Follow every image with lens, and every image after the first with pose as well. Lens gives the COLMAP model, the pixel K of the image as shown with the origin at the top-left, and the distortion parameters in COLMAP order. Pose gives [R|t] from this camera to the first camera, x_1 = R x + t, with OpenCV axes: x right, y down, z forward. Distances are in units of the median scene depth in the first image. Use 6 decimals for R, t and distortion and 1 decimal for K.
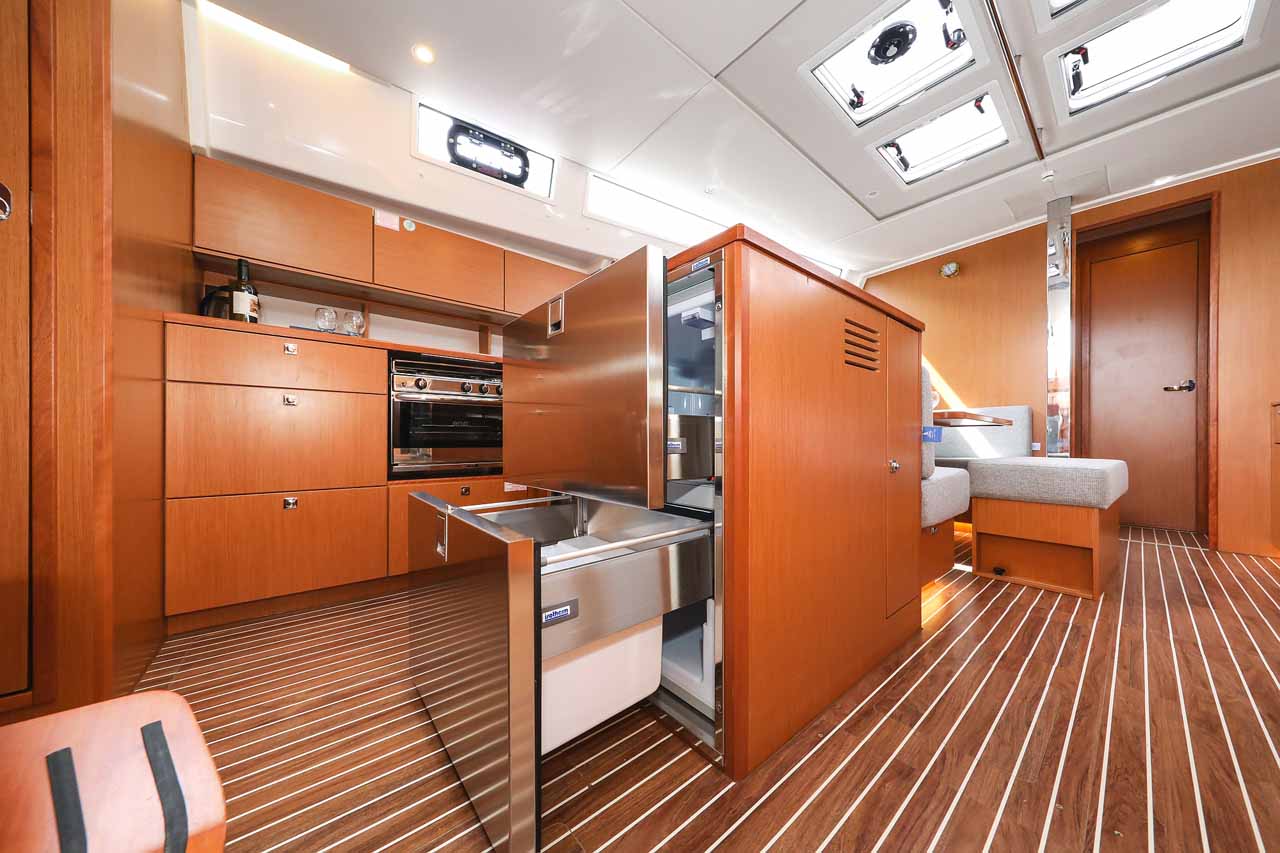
lens RADIAL K [[413.3, 0, 648.3], [0, 413.3, 436.0], [0, 0, 1]] dist [0.006216, -0.000033]
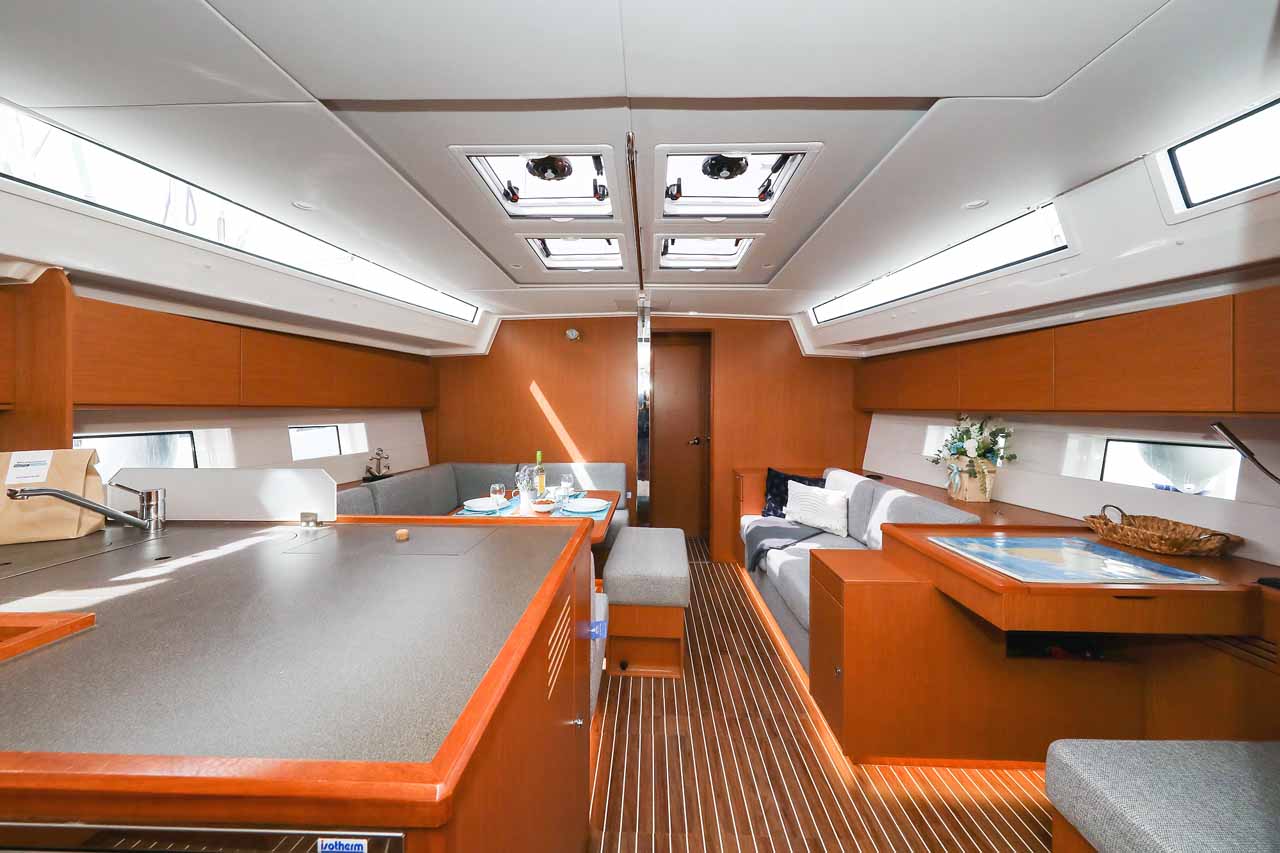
lens RADIAL K [[428.6, 0, 642.7], [0, 428.6, 415.2], [0, 0, 1]] dist [0.007087, -0.000126]
pose [[0.667336, -0.003079, 0.744750, -0.002596], [-0.008118, 0.999902, 0.011409, -0.369711], [-0.744712, -0.013659, 0.667246, 0.173552]]
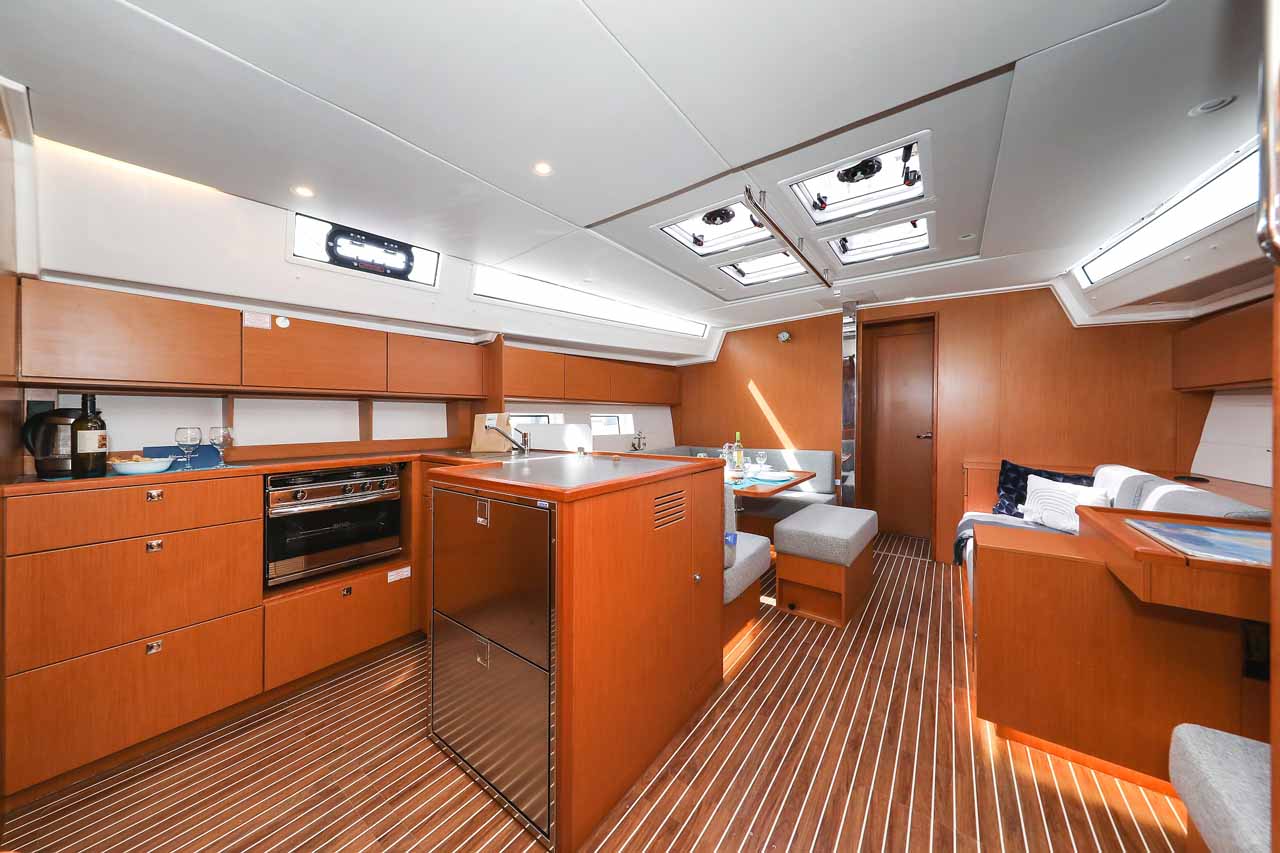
lens RADIAL K [[405.1, 0, 643.4], [0, 405.1, 418.5], [0, 0, 1]] dist [0.008196, -0.000052]
pose [[0.973965, -0.001266, 0.226694, 0.061411], [0.000330, 0.999991, 0.004165, -0.291985], [-0.226697, -0.003981, 0.973957, -0.186434]]
